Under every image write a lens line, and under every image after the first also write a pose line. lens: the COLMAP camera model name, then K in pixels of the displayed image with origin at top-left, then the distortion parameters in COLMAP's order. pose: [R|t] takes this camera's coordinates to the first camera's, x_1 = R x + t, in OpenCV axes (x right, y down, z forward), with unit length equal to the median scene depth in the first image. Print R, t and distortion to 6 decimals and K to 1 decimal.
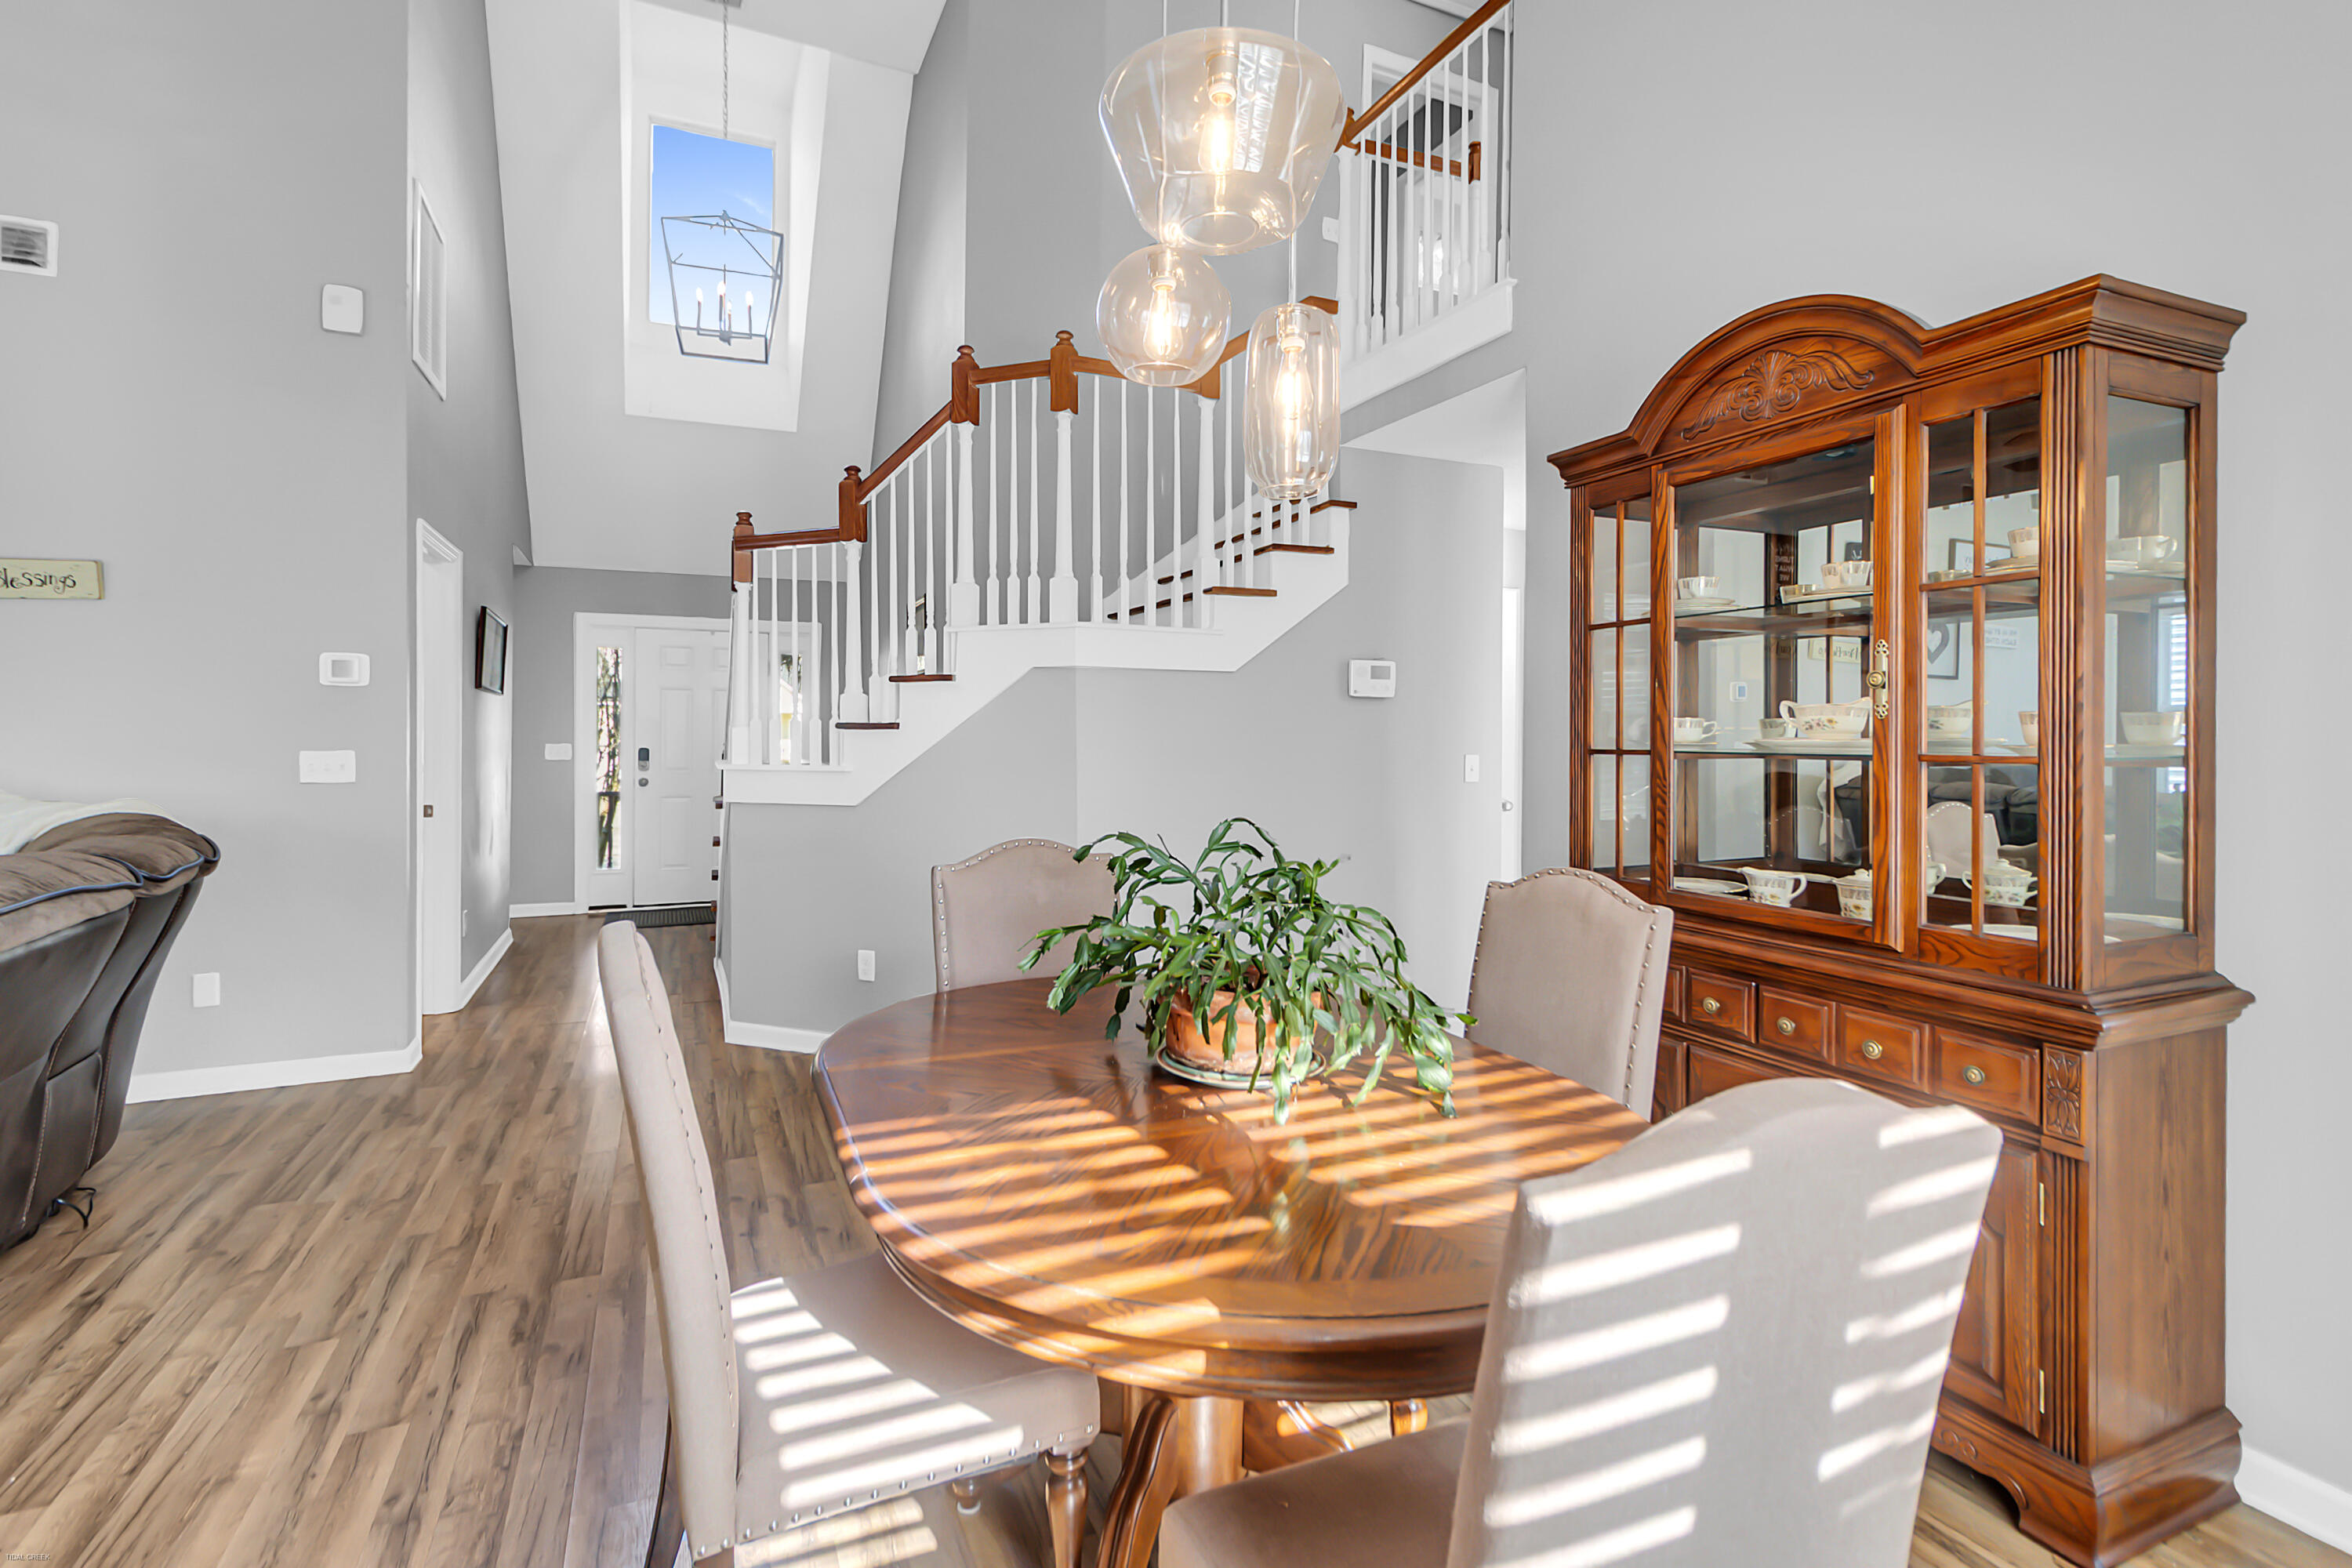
lens RADIAL K [[1109.5, 0, 1173.2], [0, 1109.5, 733.7], [0, 0, 1]] dist [-0.001217, 0.000113]
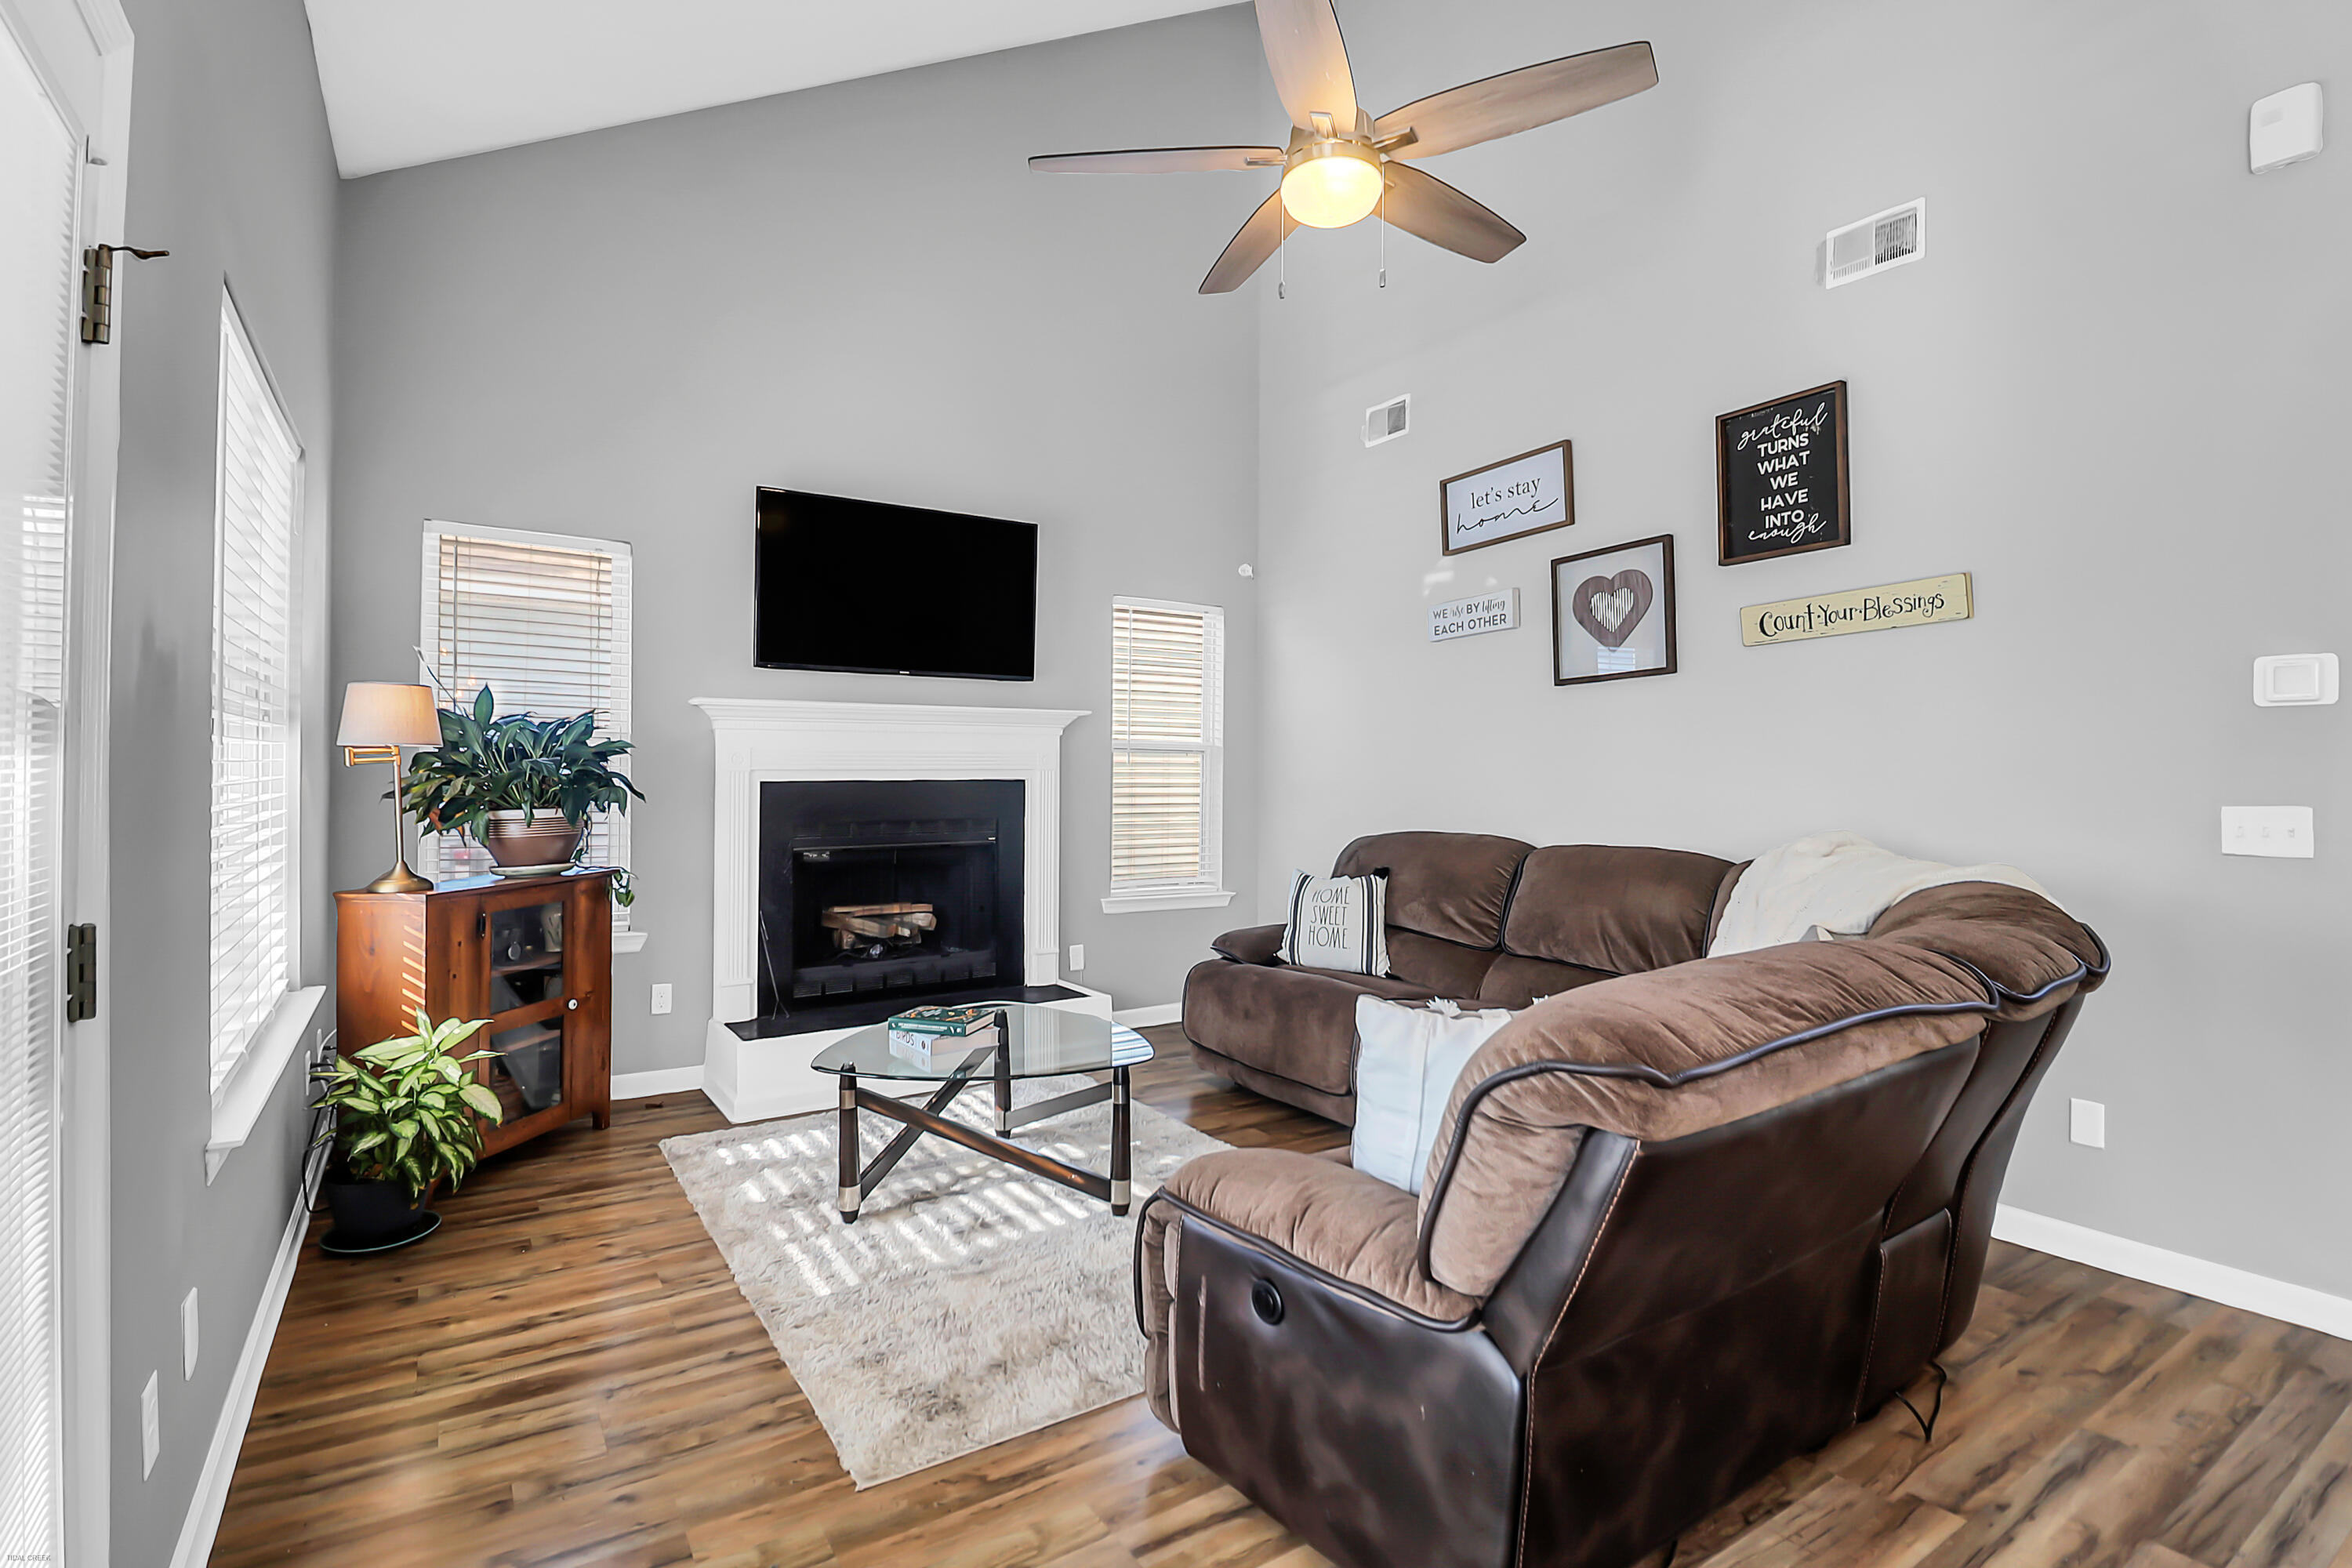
lens RADIAL K [[1101.9, 0, 1175.7], [0, 1101.9, 772.0], [0, 0, 1]] dist [-0.022578, -0.000252]
pose [[0.150753, -0.002277, -0.988569, -0.300359], [-0.003156, 0.999991, -0.002784, -0.001600], [0.988566, 0.003540, 0.150744, 0.346189]]
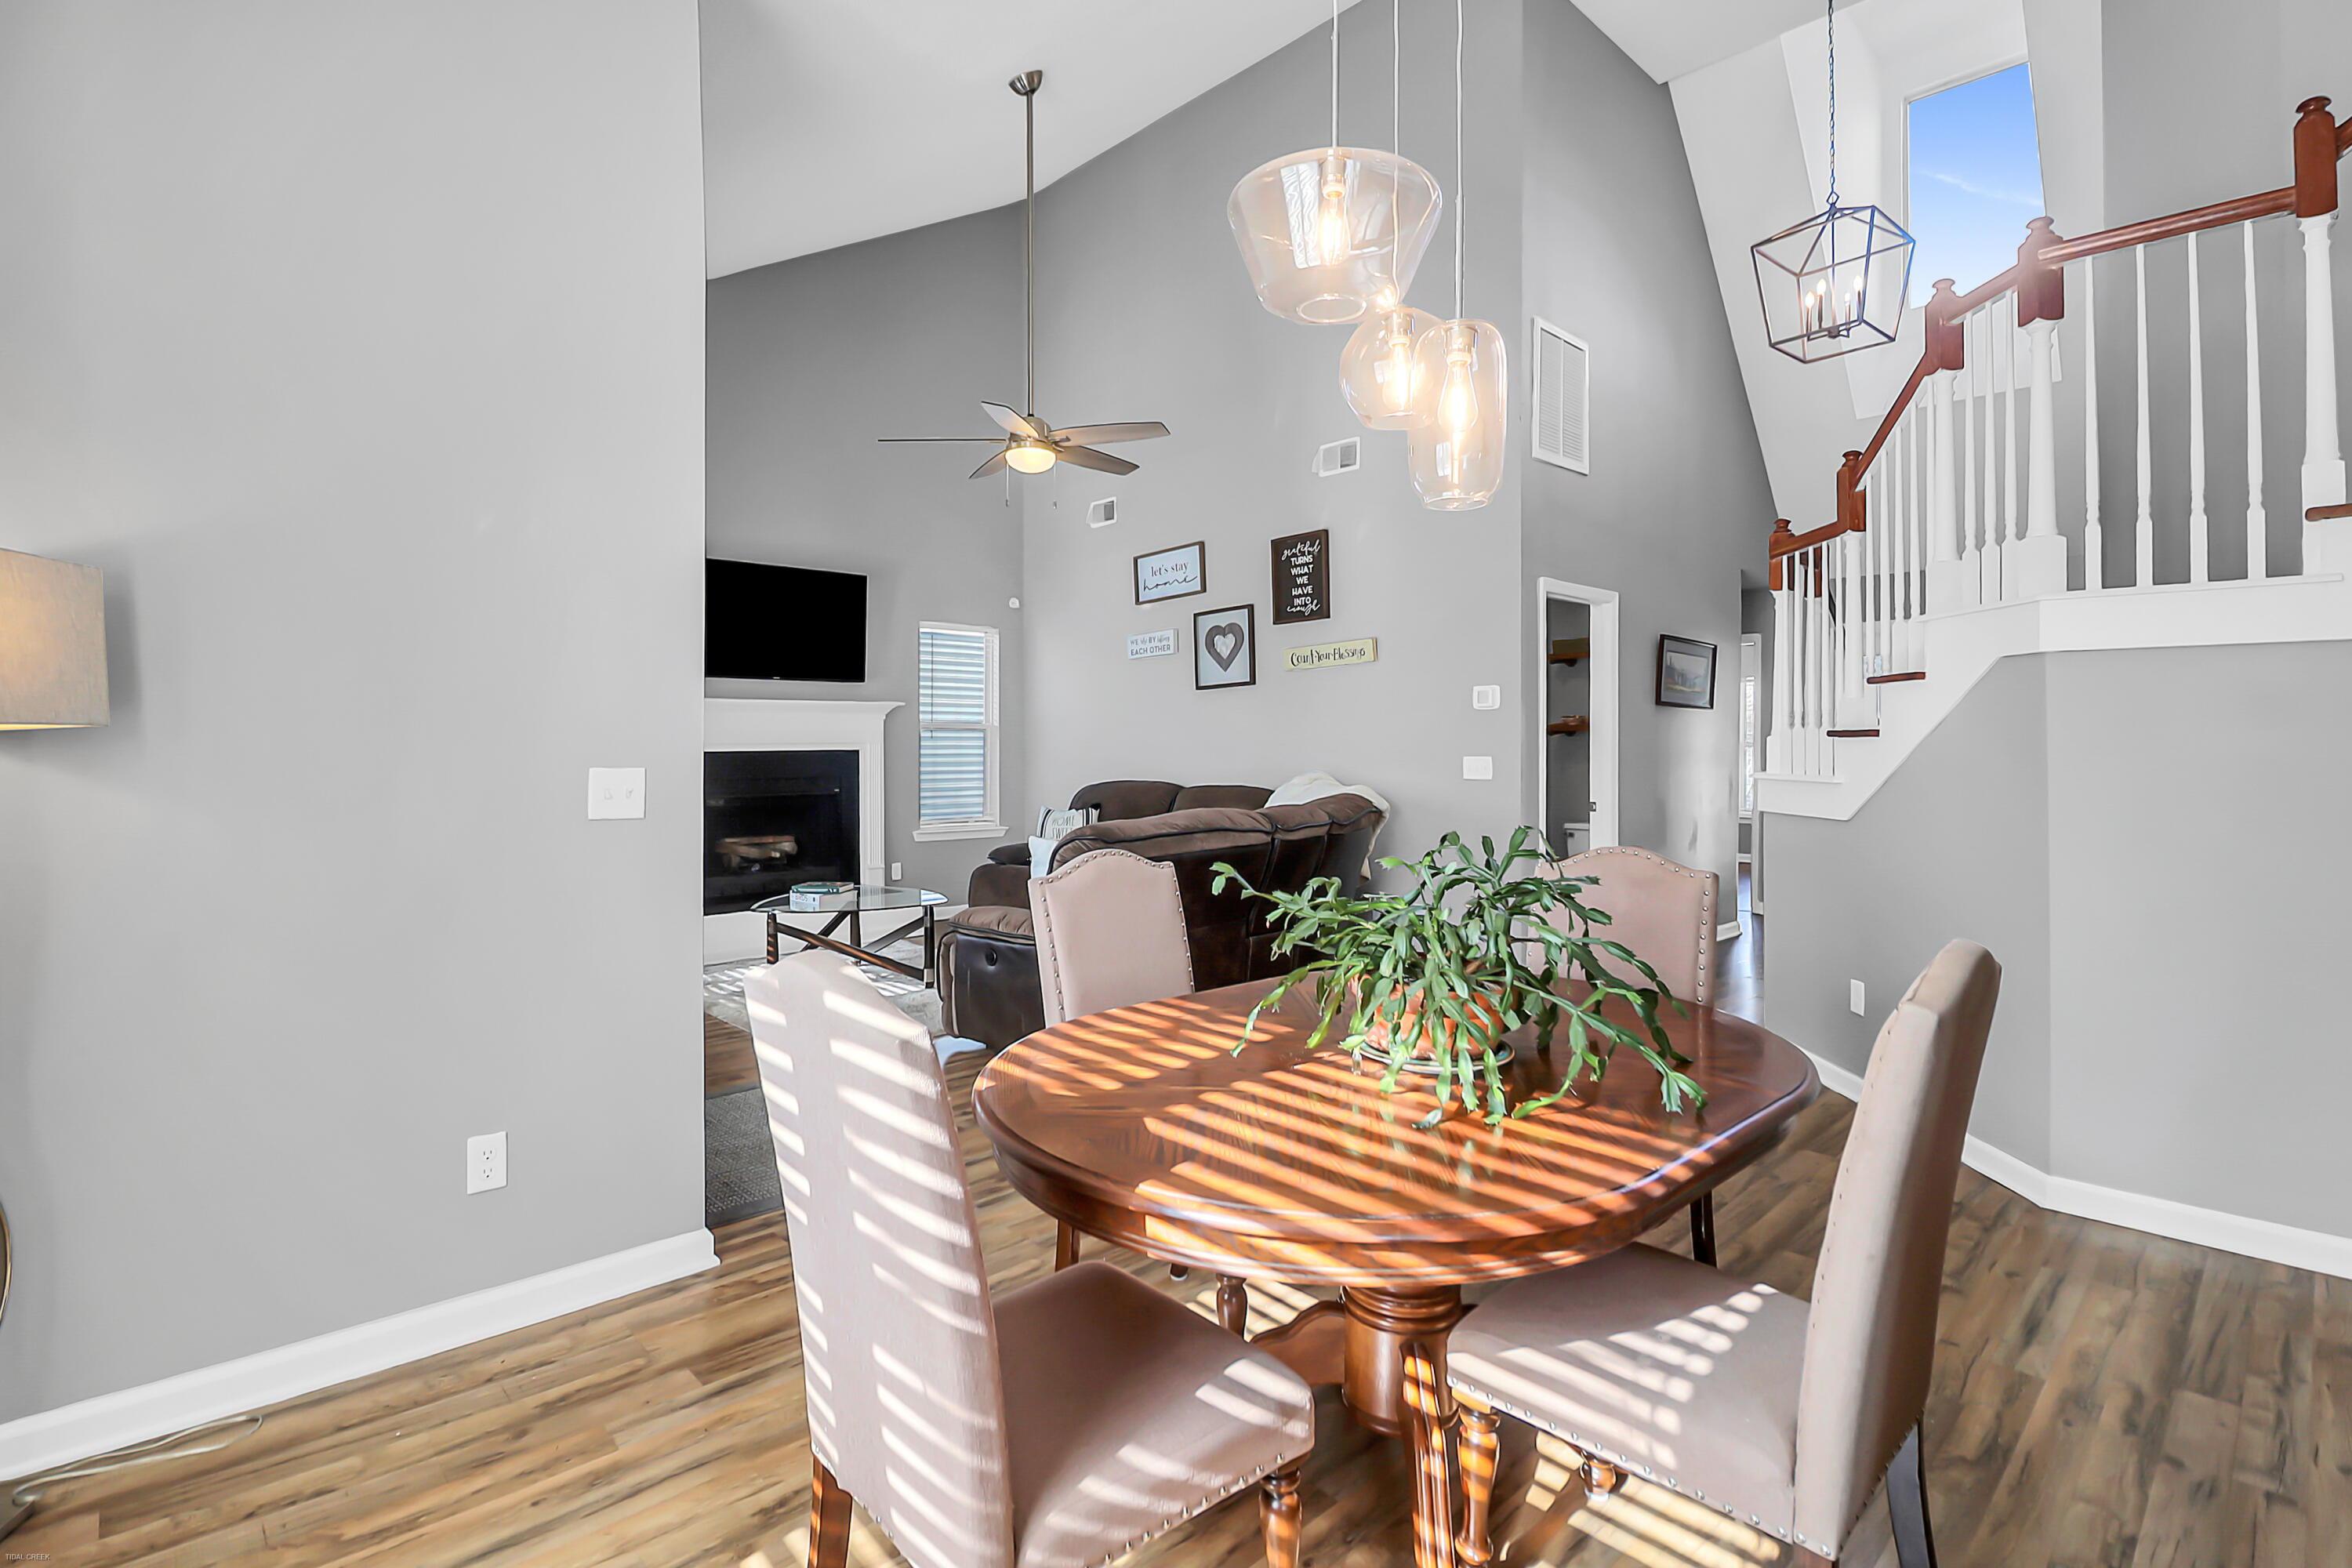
lens RADIAL K [[1125.4, 0, 1186.1], [0, 1125.4, 748.1], [0, 0, 1]] dist [0.003025, -0.000352]
pose [[0.324477, 0.000635, -0.945893, 0.595652], [0.004863, 0.999985, 0.002339, 0.000098], [0.945881, -0.005359, 0.324469, 0.248835]]
